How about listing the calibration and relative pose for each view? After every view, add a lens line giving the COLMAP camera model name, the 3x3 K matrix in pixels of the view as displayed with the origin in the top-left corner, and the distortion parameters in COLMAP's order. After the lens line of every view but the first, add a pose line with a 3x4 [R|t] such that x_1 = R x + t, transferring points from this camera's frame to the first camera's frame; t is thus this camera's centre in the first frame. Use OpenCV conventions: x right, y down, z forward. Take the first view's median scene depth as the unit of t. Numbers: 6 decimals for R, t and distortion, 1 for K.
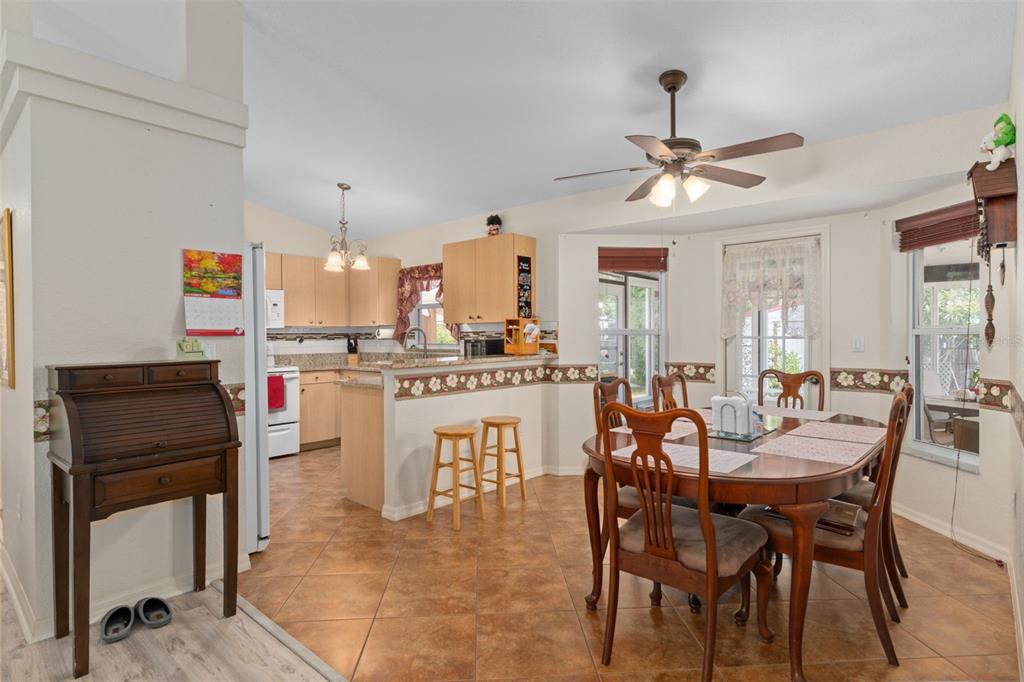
lens RADIAL K [[523.3, 0, 510.8], [0, 523.3, 336.7], [0, 0, 1]] dist [0.001106, -0.000432]
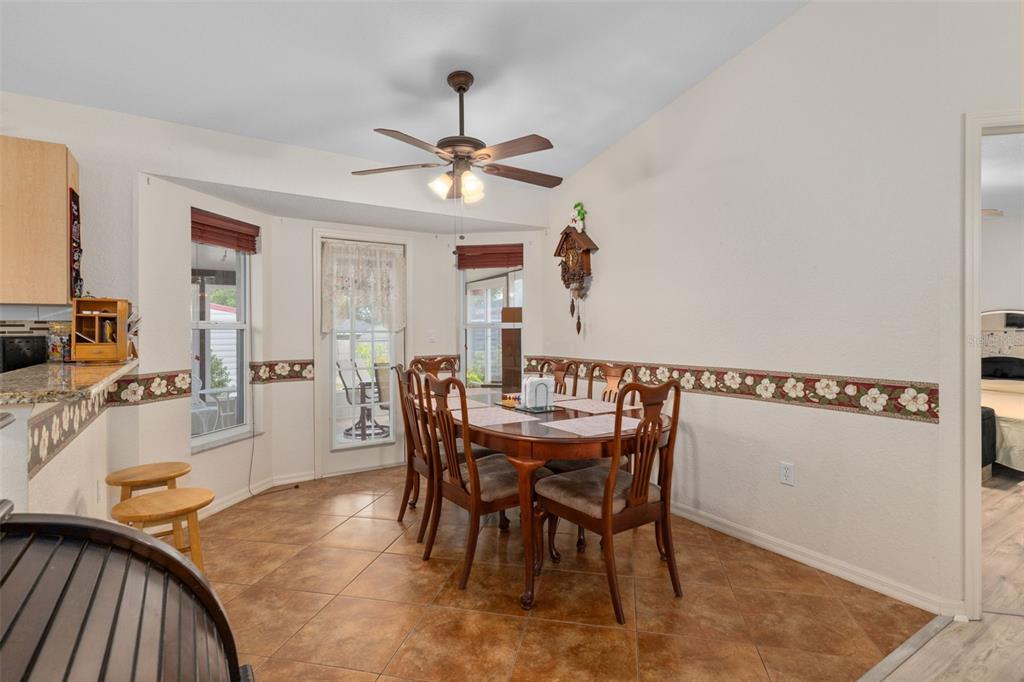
lens RADIAL K [[506.3, 0, 510.3], [0, 506.3, 325.6], [0, 0, 1]] dist [0.001613, 0.000451]
pose [[0.271726, 0.011178, 0.962310, -0.326234], [0.006475, 0.999889, -0.013443, 0.003896], [-0.962353, 0.009883, 0.271623, 0.331448]]
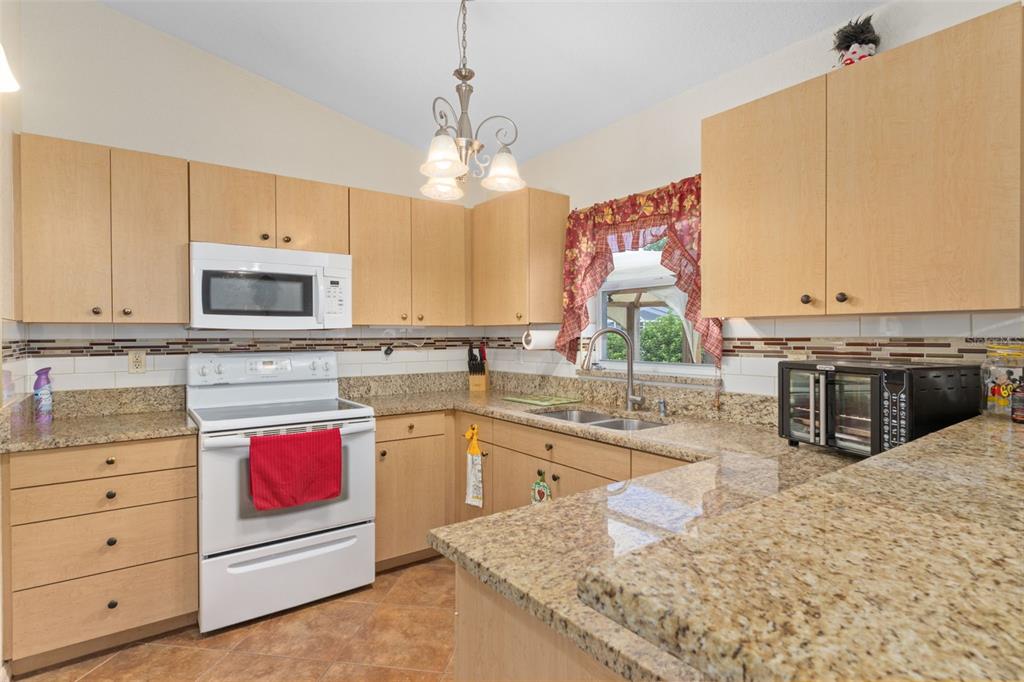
lens RADIAL K [[523.3, 0, 510.8], [0, 523.3, 336.7], [0, 0, 1]] dist [0.001106, -0.000432]
pose [[0.977495, 0.005054, -0.210899, -0.177237], [-0.005105, 0.999987, 0.000304, -0.009554], [0.210898, 0.000780, 0.977508, 0.547932]]
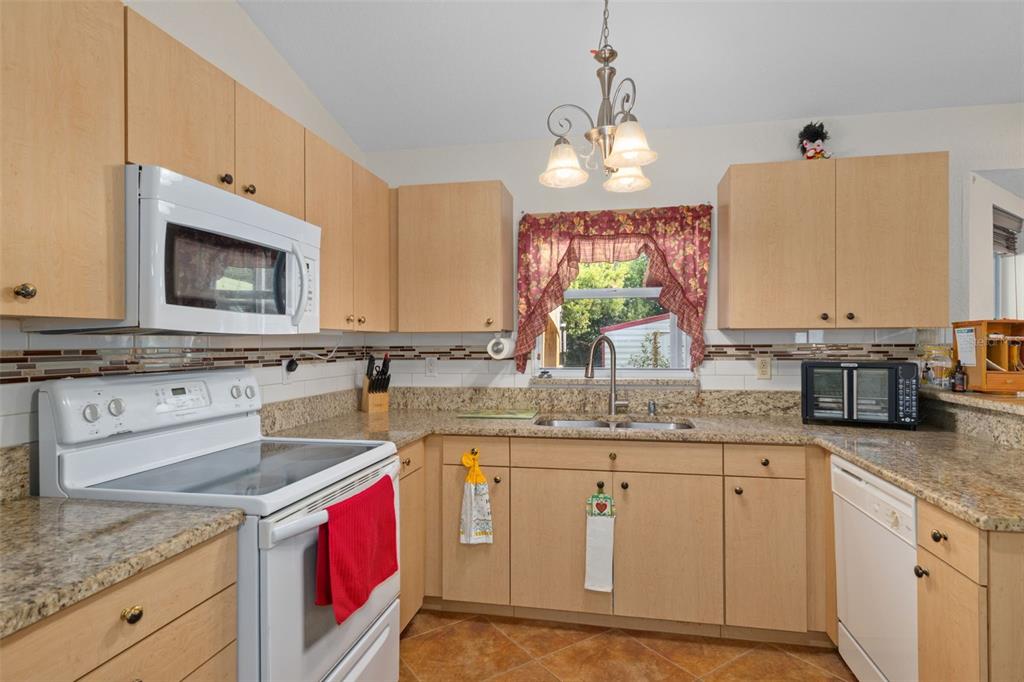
lens RADIAL K [[542.2, 0, 512.0], [0, 542.2, 341.0], [0, 0, 1]] dist [0.001701, 0.000737]
pose [[0.861266, 0.005376, 0.508126, -0.528424], [0.000407, 0.999936, -0.011269, -0.007461], [-0.508154, 0.009913, 0.861209, 0.637202]]
